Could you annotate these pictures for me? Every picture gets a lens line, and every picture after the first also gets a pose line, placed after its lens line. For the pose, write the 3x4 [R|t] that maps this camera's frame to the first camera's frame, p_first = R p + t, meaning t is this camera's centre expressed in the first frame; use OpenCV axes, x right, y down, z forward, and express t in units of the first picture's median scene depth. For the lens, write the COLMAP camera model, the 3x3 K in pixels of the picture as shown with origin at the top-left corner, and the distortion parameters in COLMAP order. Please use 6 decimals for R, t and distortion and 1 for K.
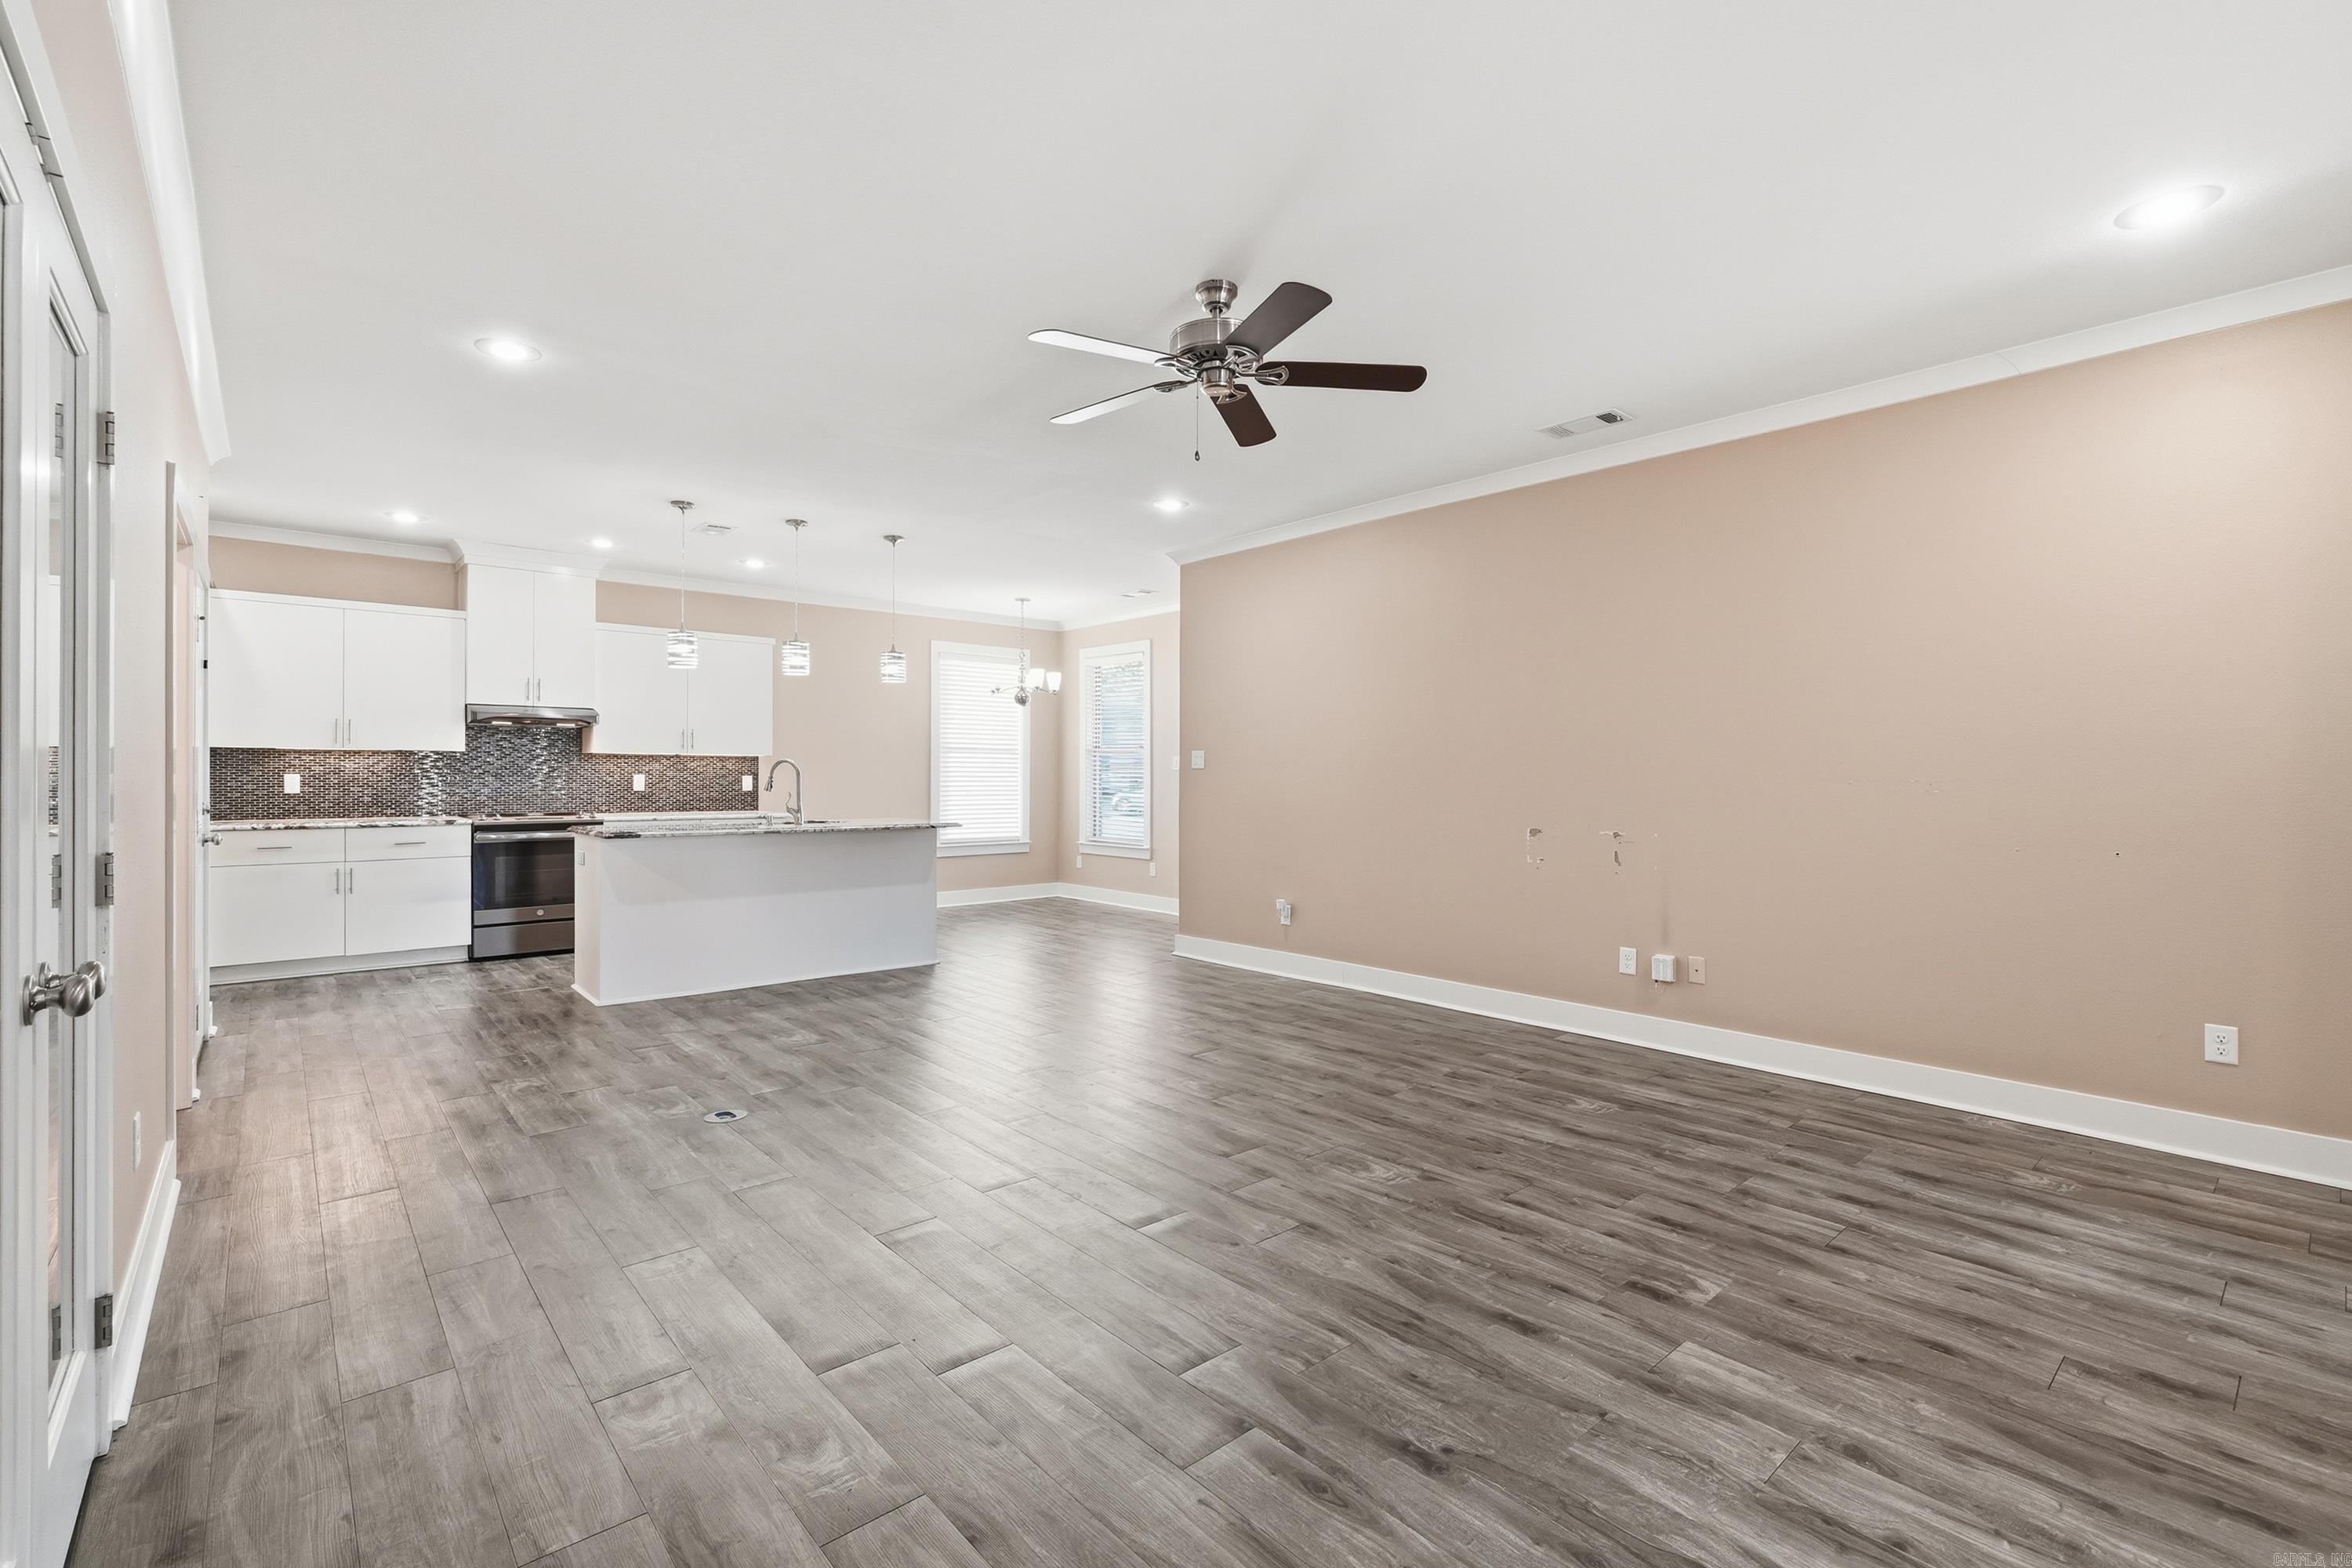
lens RADIAL K [[1038.4, 0, 1176.0], [0, 1038.4, 784.0], [0, 0, 1]] dist [-0.008014, 0.001377]
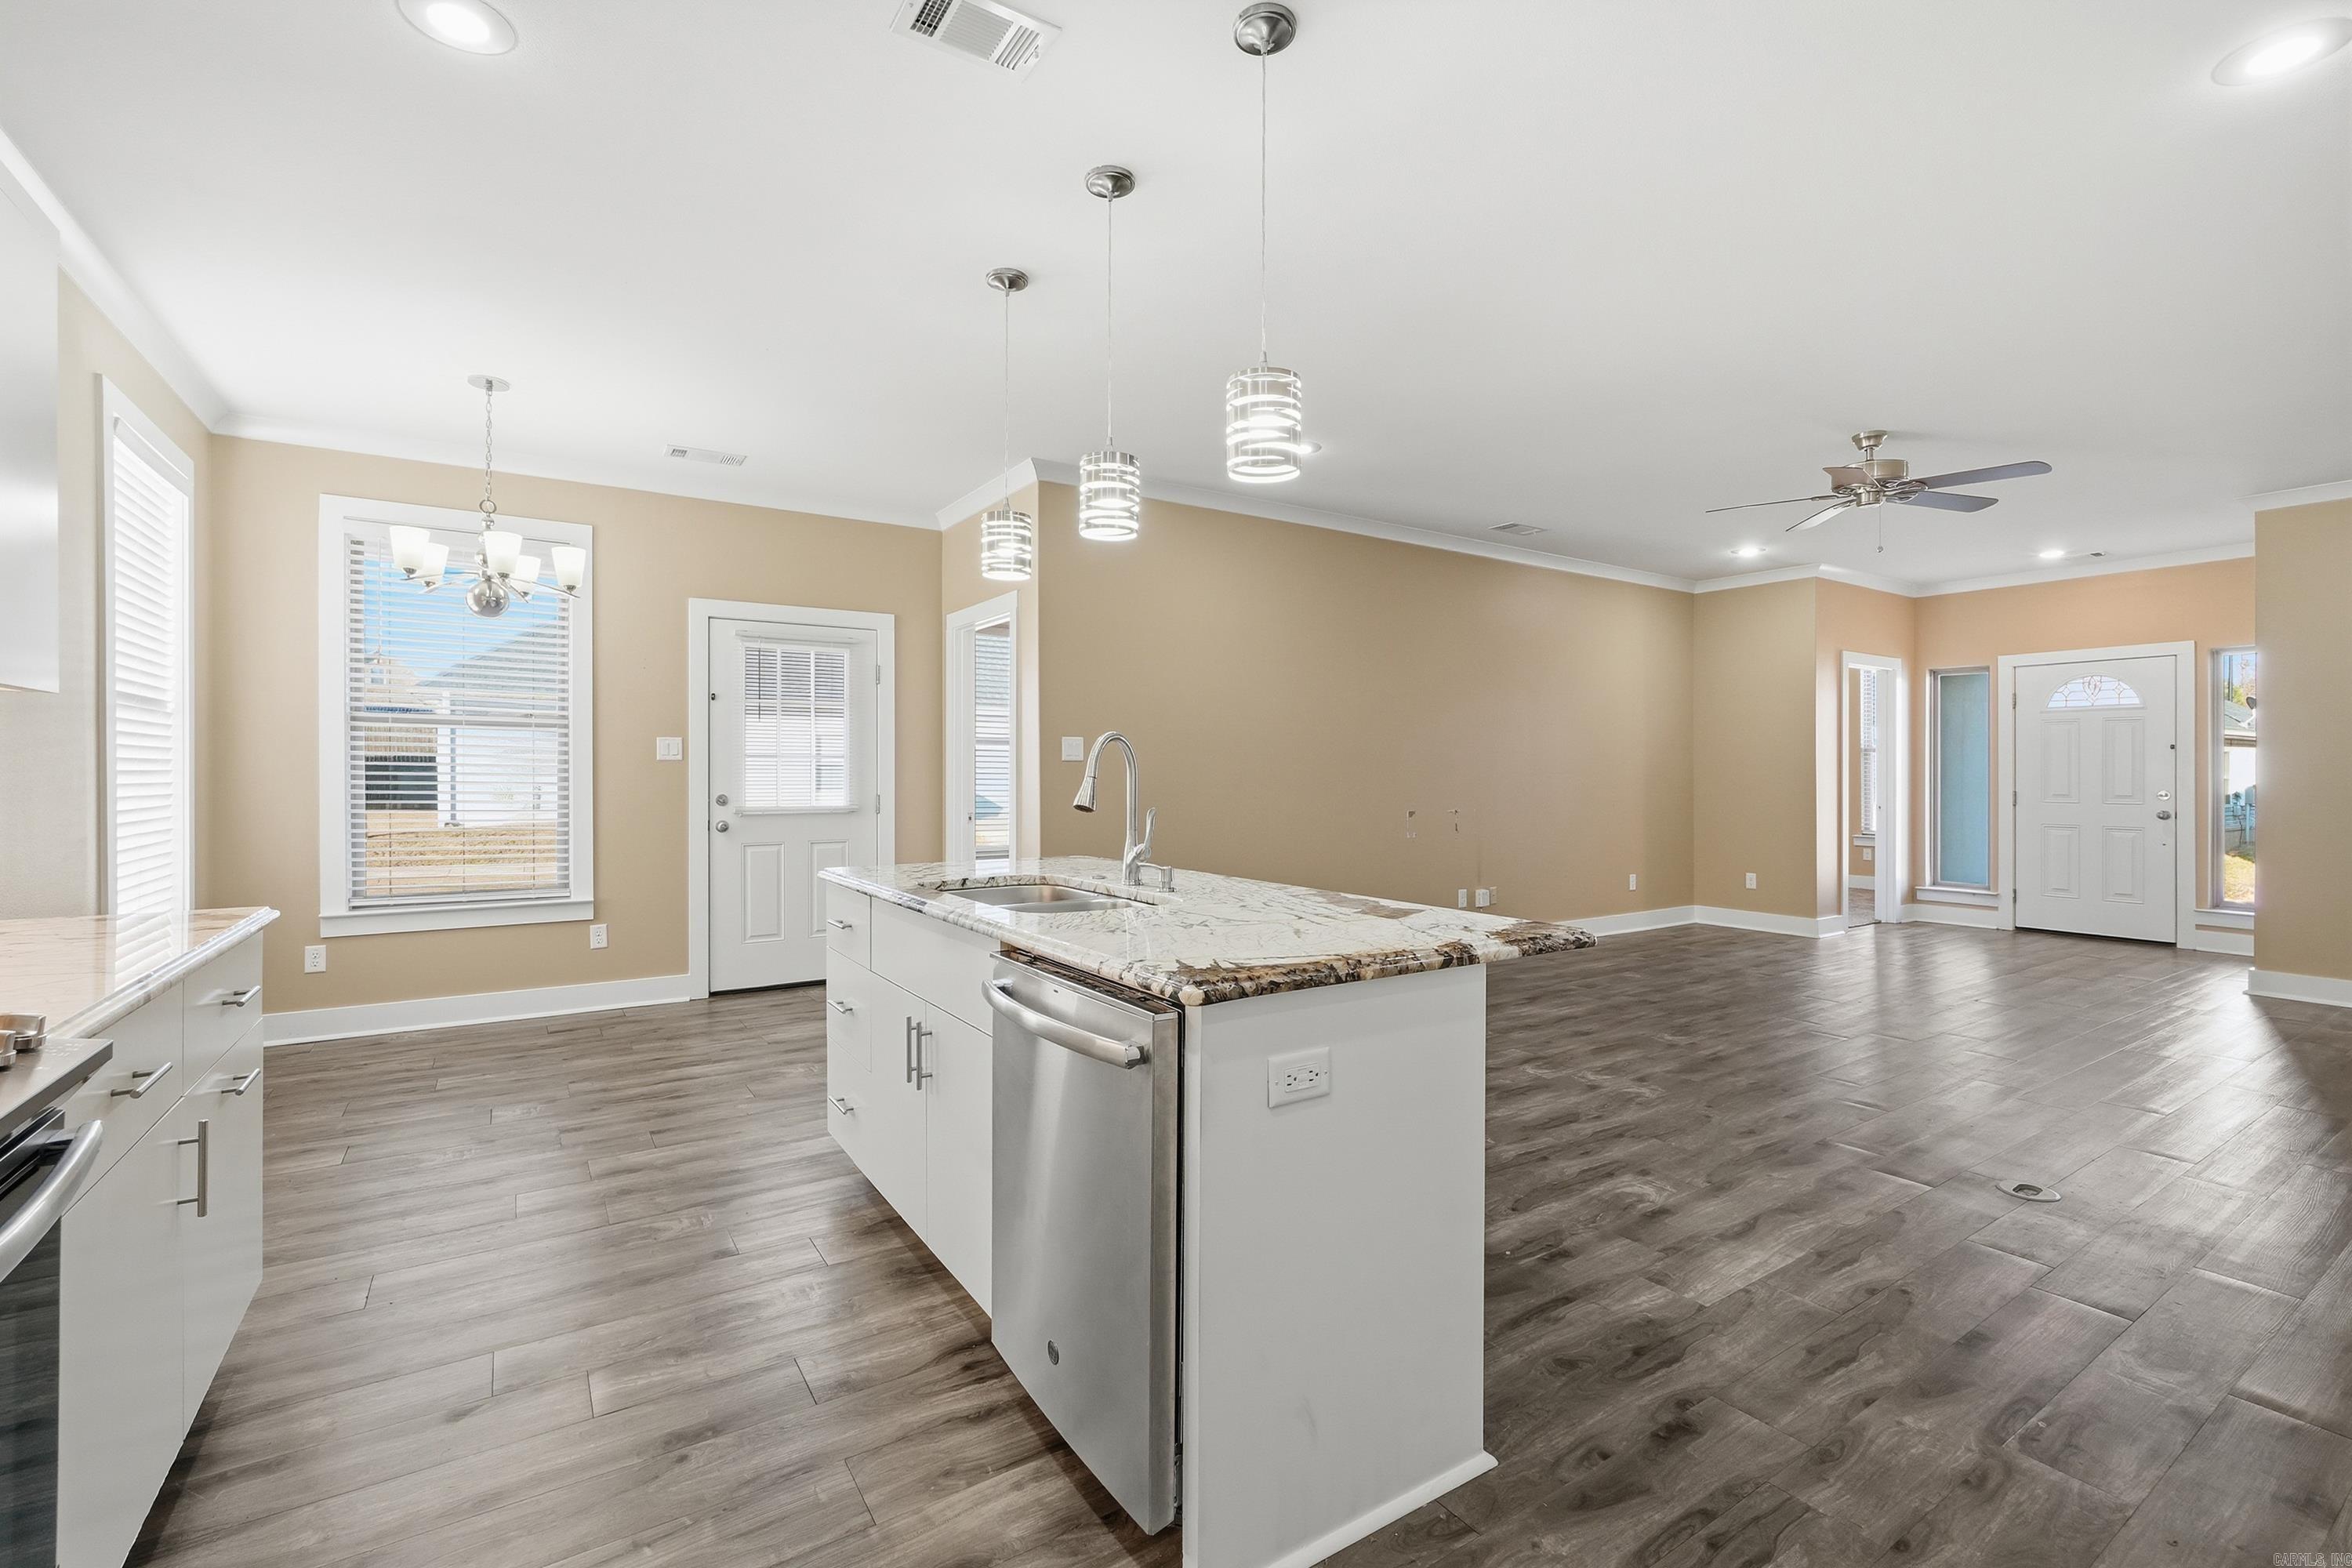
lens RADIAL K [[1010.7, 0, 1186.1], [0, 1010.7, 771.9], [0, 0, 1]] dist [-0.002004, 0.003214]
pose [[0.136443, -0.003540, 0.990642, -1.489951], [0.006759, 0.999974, 0.002642, -0.017784], [-0.990625, 0.006335, 0.136463, 1.754041]]
